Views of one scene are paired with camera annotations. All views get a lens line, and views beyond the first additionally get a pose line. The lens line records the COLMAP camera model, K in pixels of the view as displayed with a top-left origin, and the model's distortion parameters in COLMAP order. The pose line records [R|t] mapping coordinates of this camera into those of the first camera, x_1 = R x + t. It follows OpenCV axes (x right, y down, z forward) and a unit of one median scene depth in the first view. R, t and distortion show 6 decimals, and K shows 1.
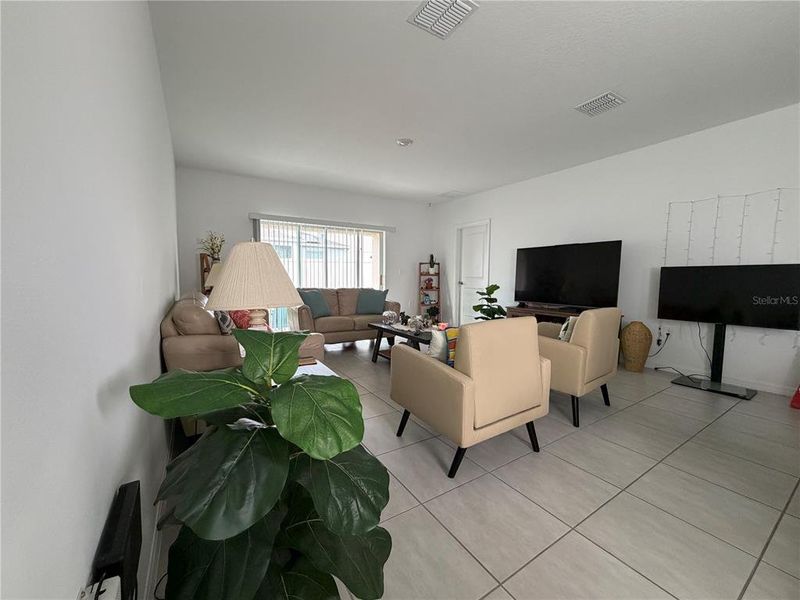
lens RADIAL K [[324.0, 0, 400.0], [0, 324.0, 300.0], [0, 0, 1]] dist [-0.000187, 0.000098]
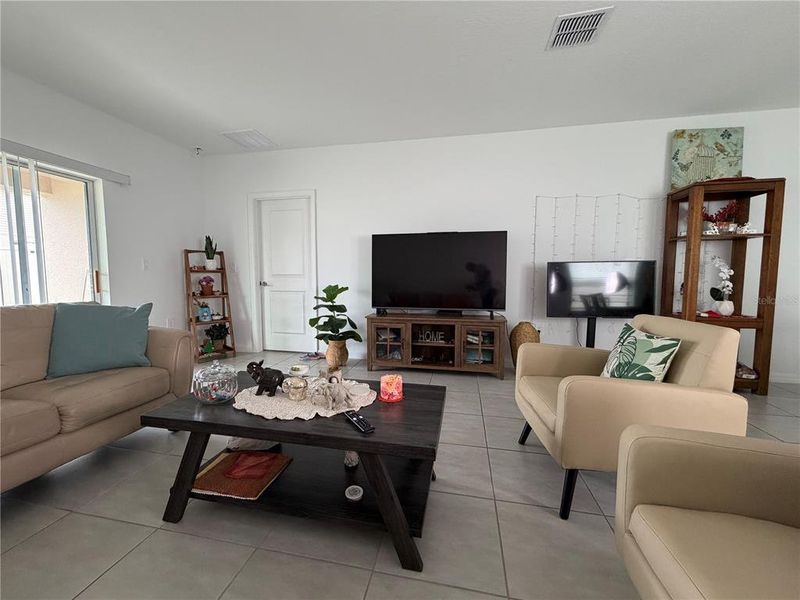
lens RADIAL K [[324.0, 0, 400.0], [0, 324.0, 300.0], [0, 0, 1]] dist [-0.000187, 0.000098]
pose [[0.702929, -0.060673, 0.708667, -0.083072], [0.055336, 0.998000, 0.030557, -0.024334], [-0.709104, 0.017736, 0.704881, 0.342131]]
